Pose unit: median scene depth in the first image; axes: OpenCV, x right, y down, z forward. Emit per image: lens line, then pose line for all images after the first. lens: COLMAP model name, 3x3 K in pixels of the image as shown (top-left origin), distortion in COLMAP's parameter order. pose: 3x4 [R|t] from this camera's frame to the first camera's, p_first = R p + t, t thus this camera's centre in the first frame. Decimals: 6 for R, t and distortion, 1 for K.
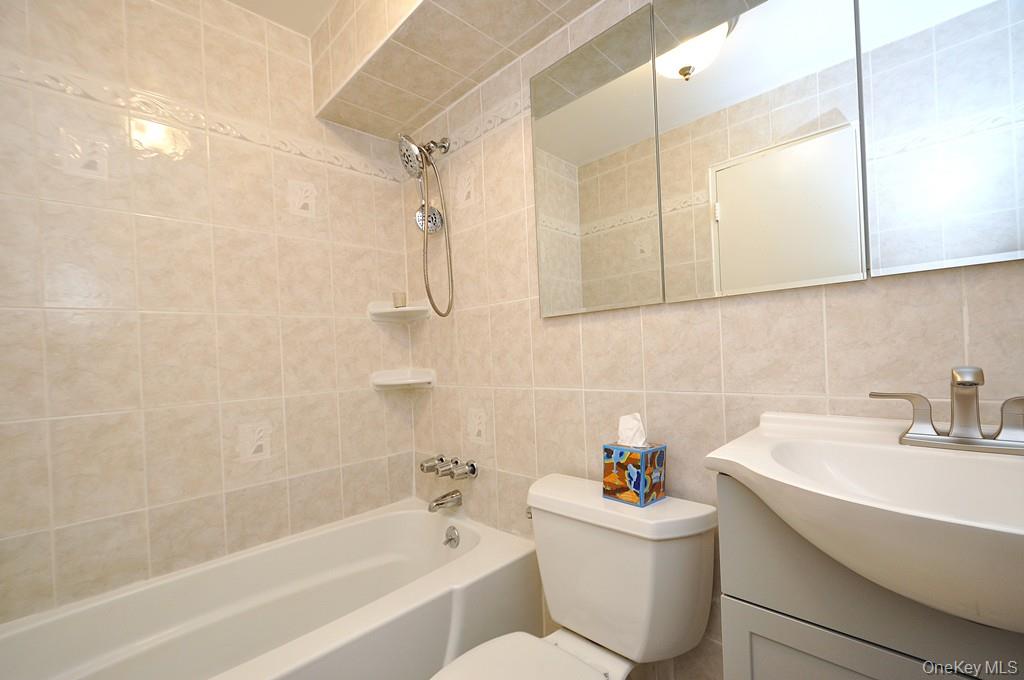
lens RADIAL K [[441.1, 0, 511.2], [0, 441.1, 355.3], [0, 0, 1]] dist [0.002314, 0.000056]
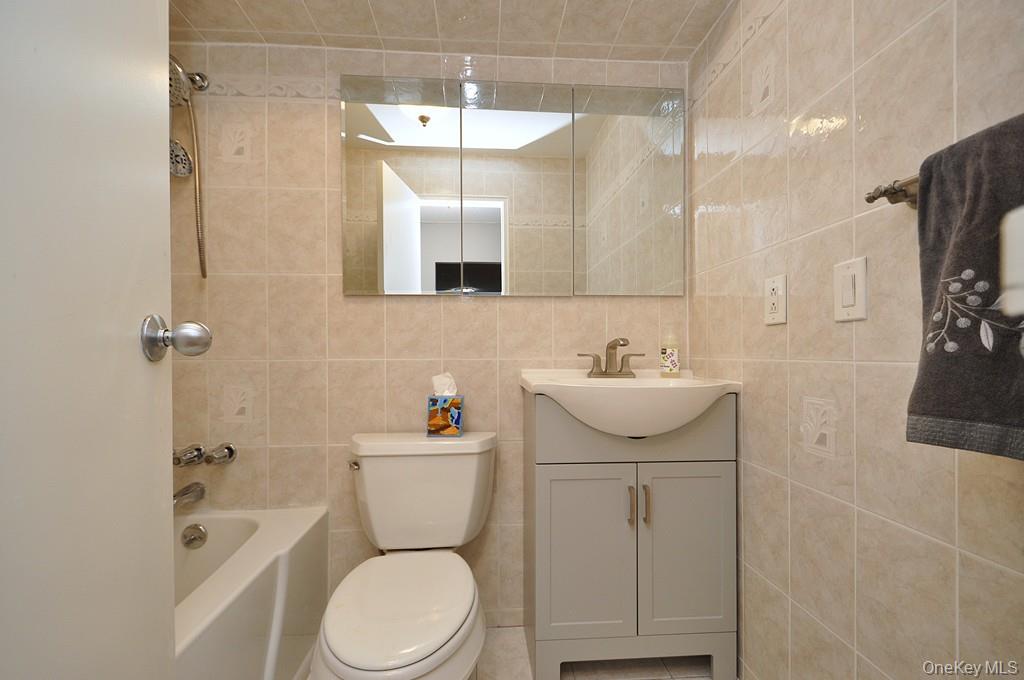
lens RADIAL K [[451.0, 0, 509.9], [0, 451.0, 353.6], [0, 0, 1]] dist [-0.000523, -0.000229]
pose [[0.657349, 0.042806, 0.752370, -0.592779], [-0.024189, 0.999070, -0.035707, 0.110021], [-0.753198, 0.005273, 0.657773, -0.051126]]
